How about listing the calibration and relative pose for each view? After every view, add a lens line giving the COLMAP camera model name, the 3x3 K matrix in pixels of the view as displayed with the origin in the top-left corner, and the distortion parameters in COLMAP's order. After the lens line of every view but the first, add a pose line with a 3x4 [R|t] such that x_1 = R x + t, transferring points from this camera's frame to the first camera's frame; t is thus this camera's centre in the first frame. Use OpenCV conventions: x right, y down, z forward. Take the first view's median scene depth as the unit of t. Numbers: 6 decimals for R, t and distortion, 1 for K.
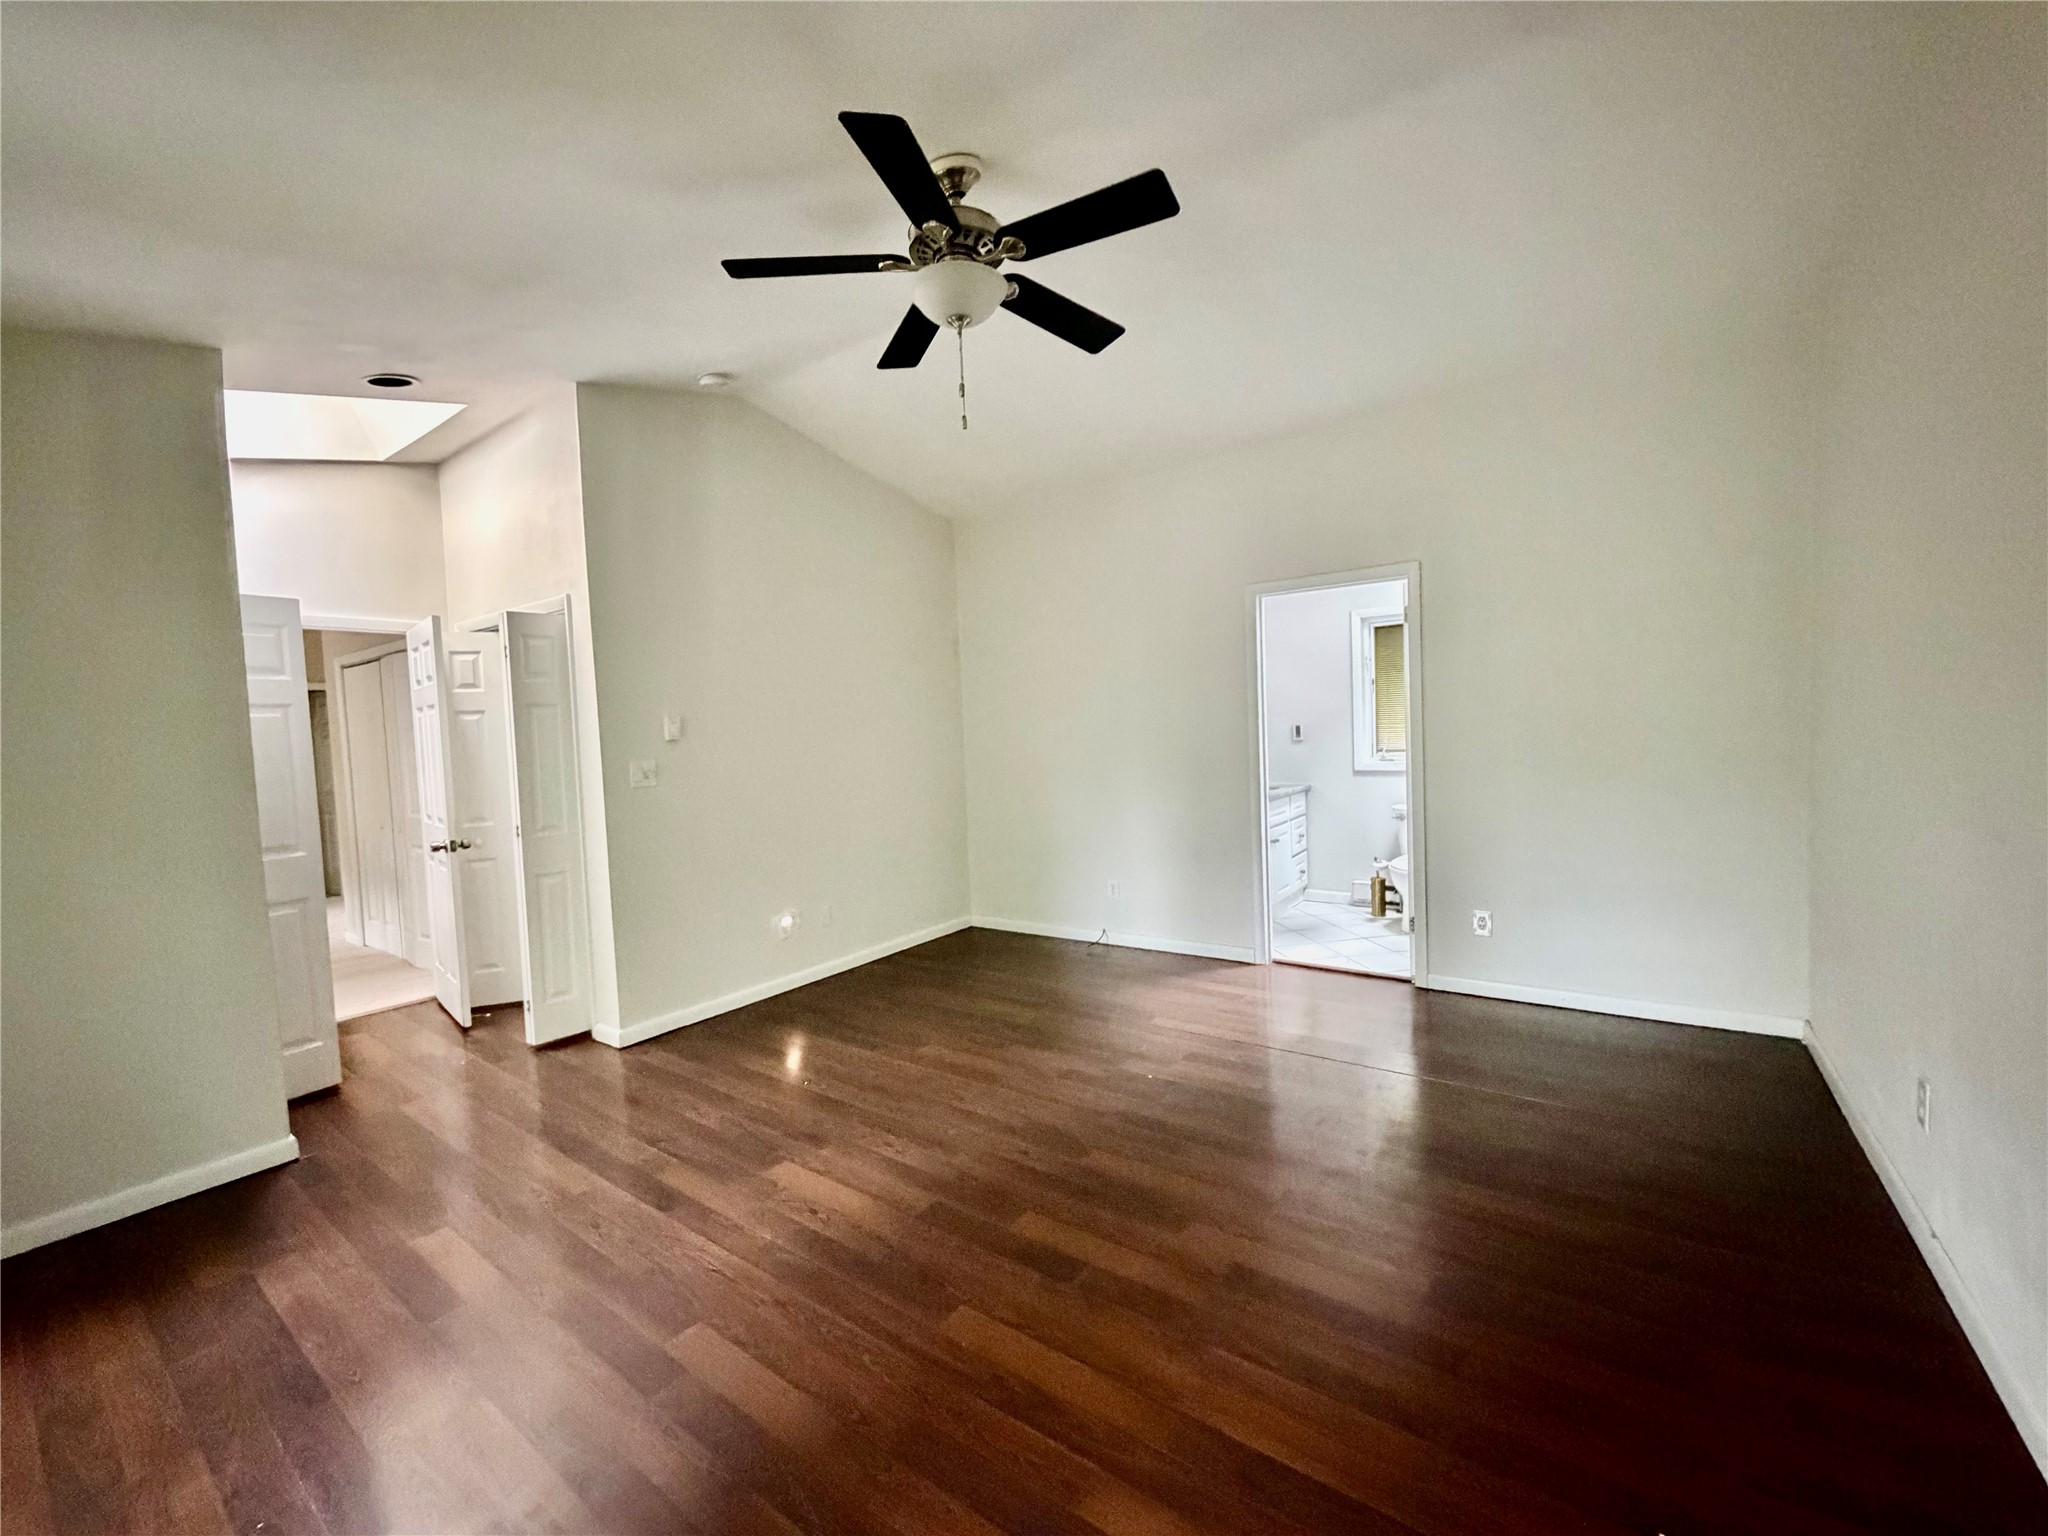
lens RADIAL K [[817.5, 0, 1023.5], [0, 817.5, 773.2], [0, 0, 1]] dist [-0.001755, 0.000280]
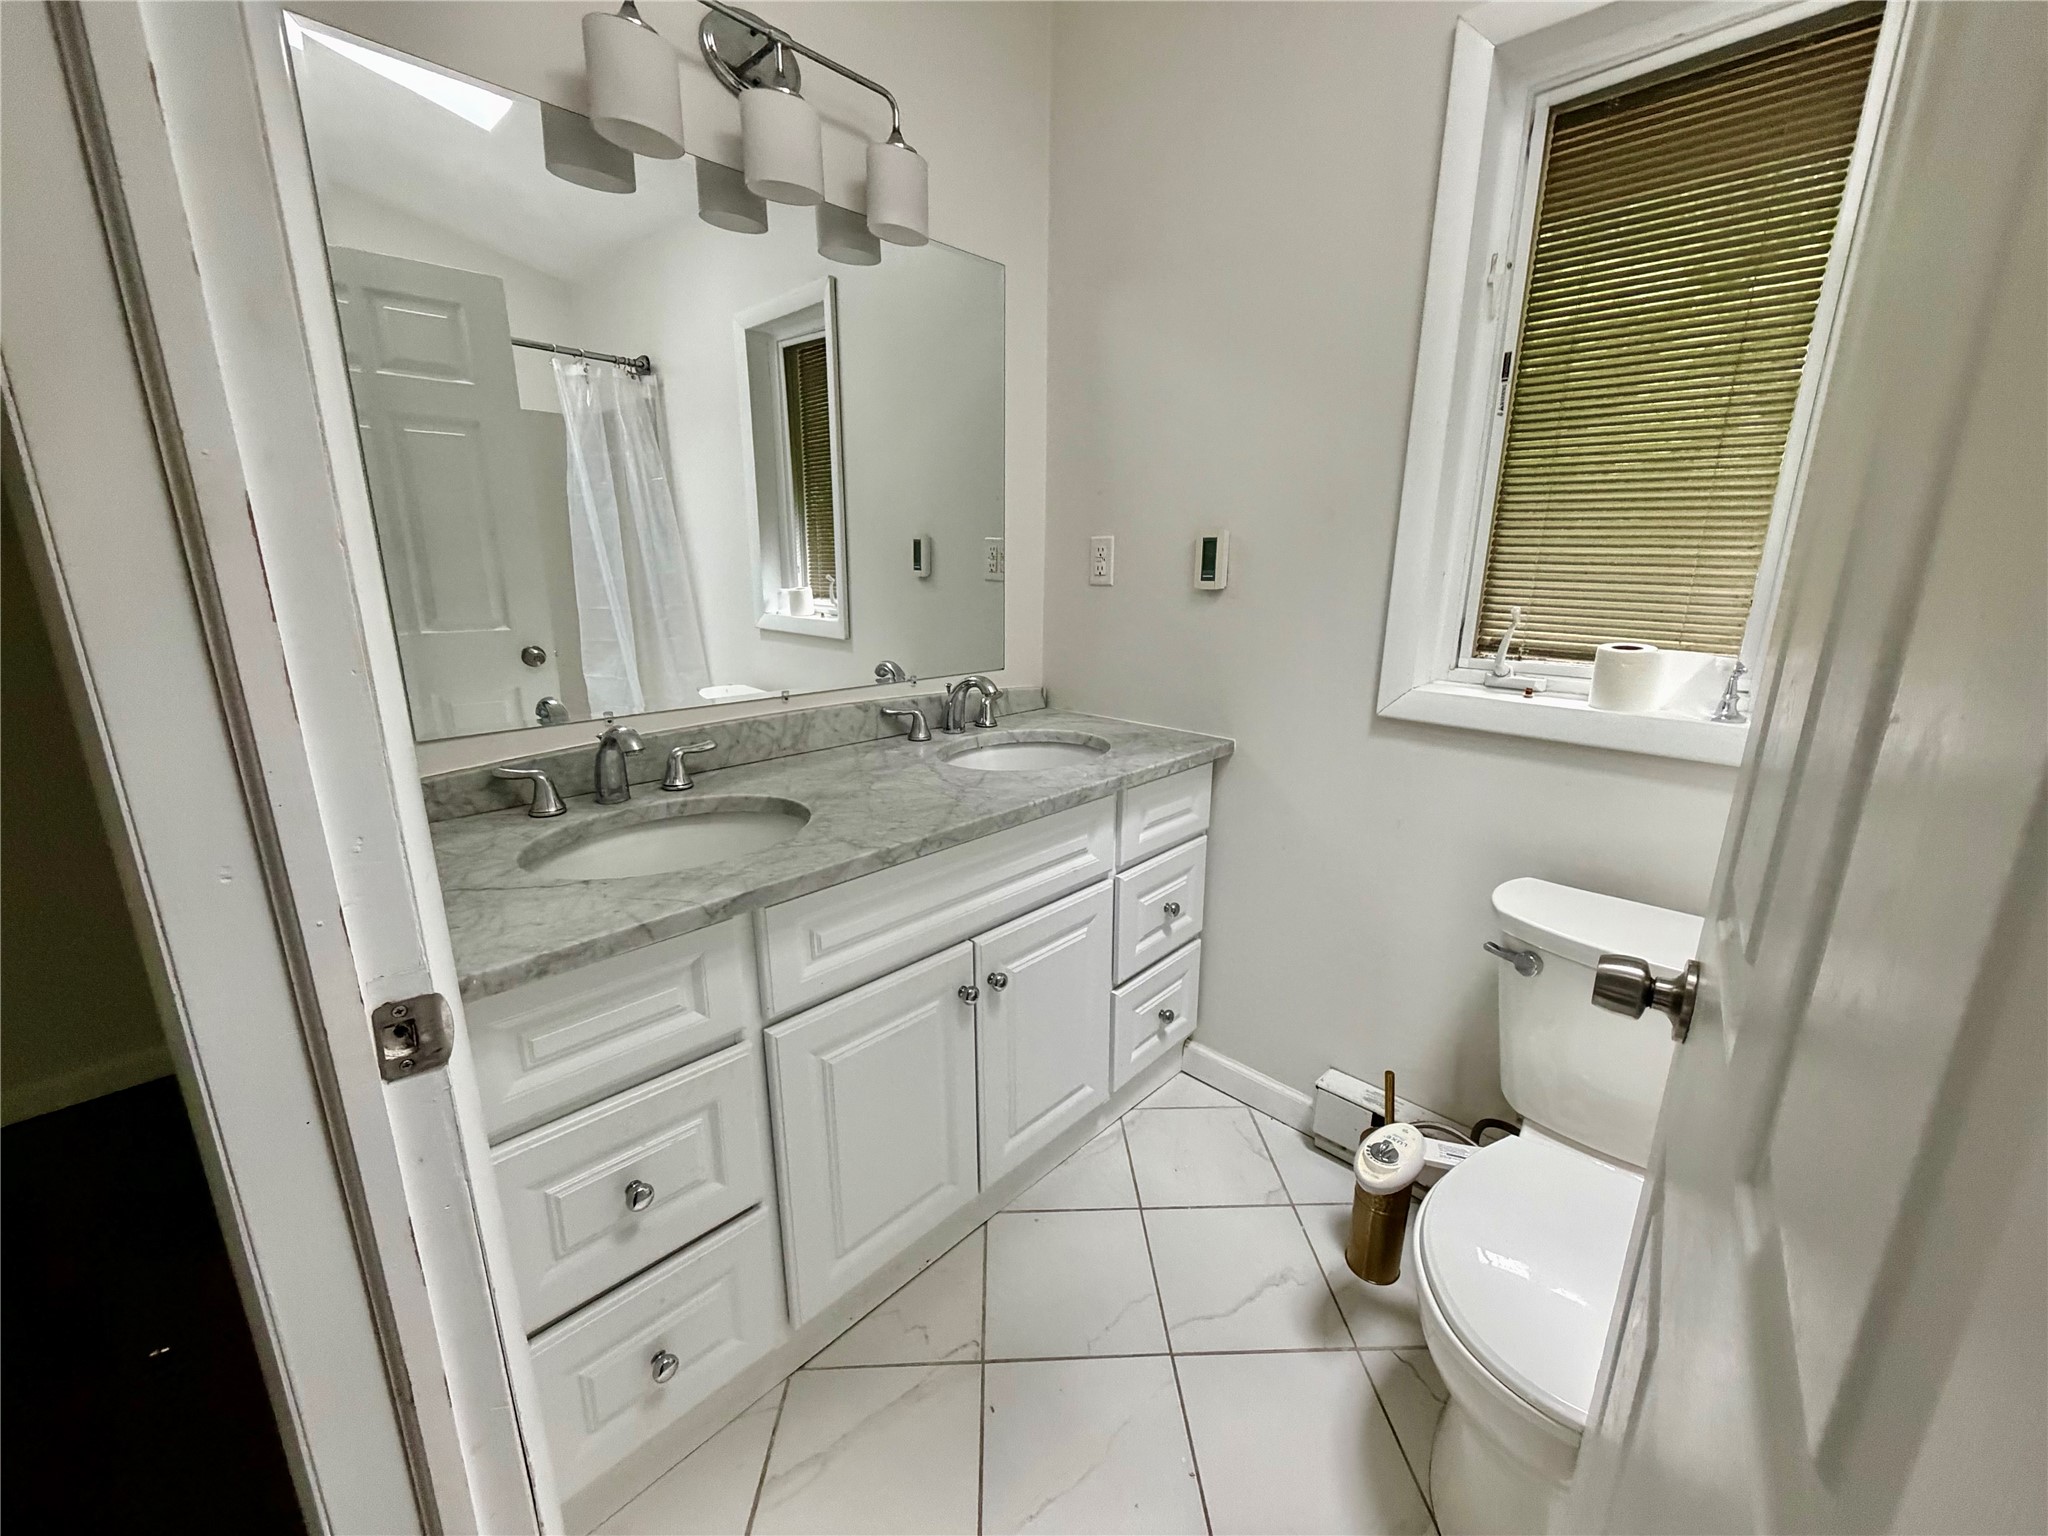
lens RADIAL K [[817.5, 0, 1027.5], [0, 817.5, 761.2], [0, 0, 1]] dist [-0.001755, 0.000280]
pose [[0.990618, 0.081769, -0.109496, 0.316790], [-0.056662, 0.974882, 0.215394, -0.041074], [0.124359, -0.207169, 0.970369, 0.708290]]
